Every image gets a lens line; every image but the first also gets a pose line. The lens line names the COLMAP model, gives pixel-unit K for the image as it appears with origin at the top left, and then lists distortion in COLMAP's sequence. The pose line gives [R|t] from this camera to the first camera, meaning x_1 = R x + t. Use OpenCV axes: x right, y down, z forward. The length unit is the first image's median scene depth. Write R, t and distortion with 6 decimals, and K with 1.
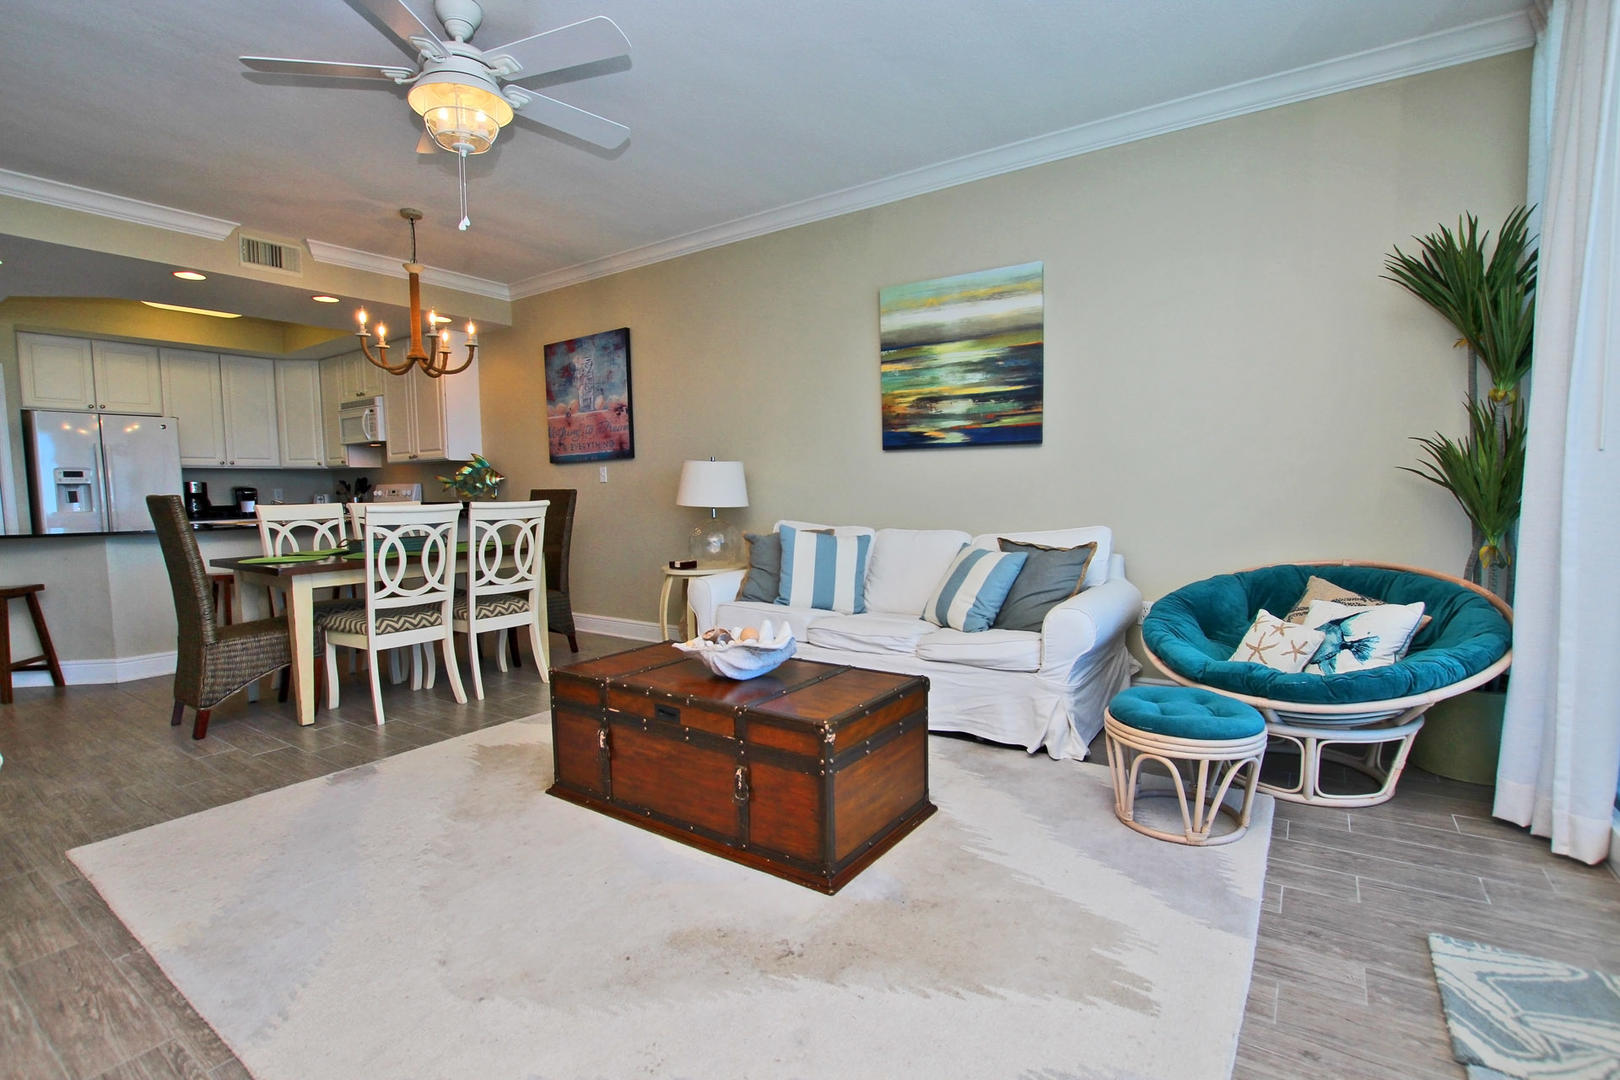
lens RADIAL K [[764.8, 0, 806.8], [0, 764.8, 540.6], [0, 0, 1]] dist [-0.023109, 0.000971]
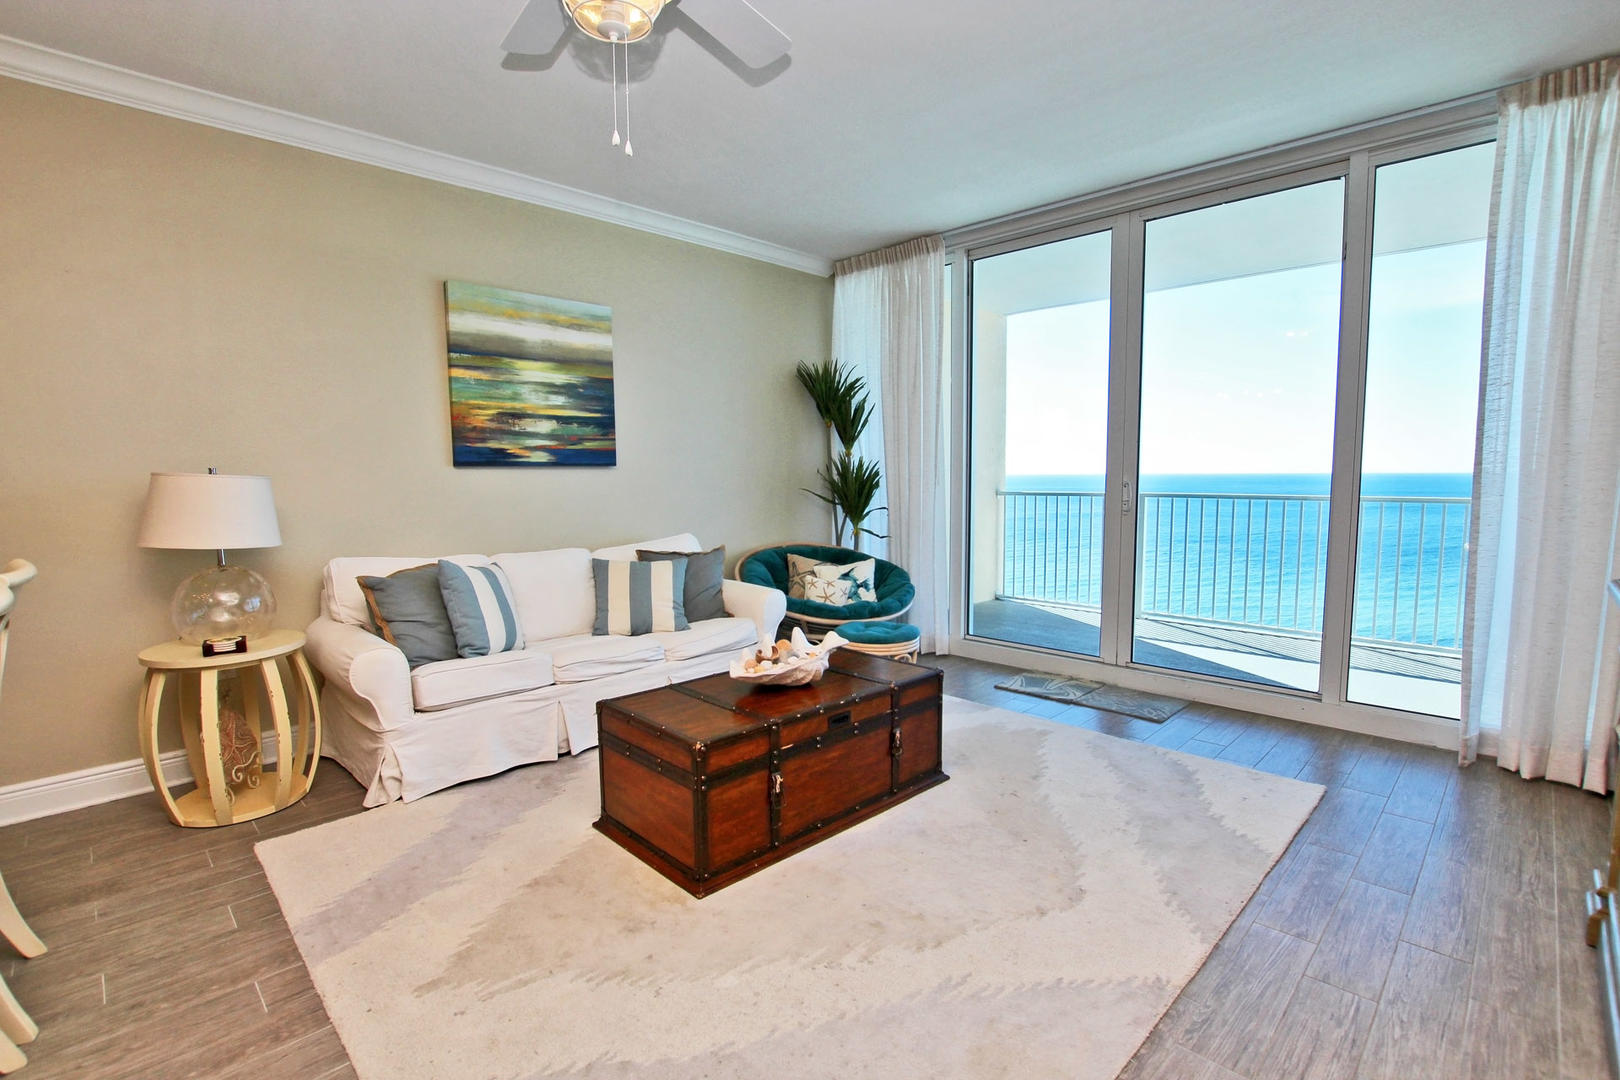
lens RADIAL K [[764.8, 0, 809.2], [0, 764.8, 543.4], [0, 0, 1]] dist [-0.023109, 0.000971]
pose [[0.178538, -0.077569, 0.980871, -0.740014], [0.072759, 0.995199, 0.065458, -0.062268], [-0.981239, 0.059680, 0.183324, 0.482752]]
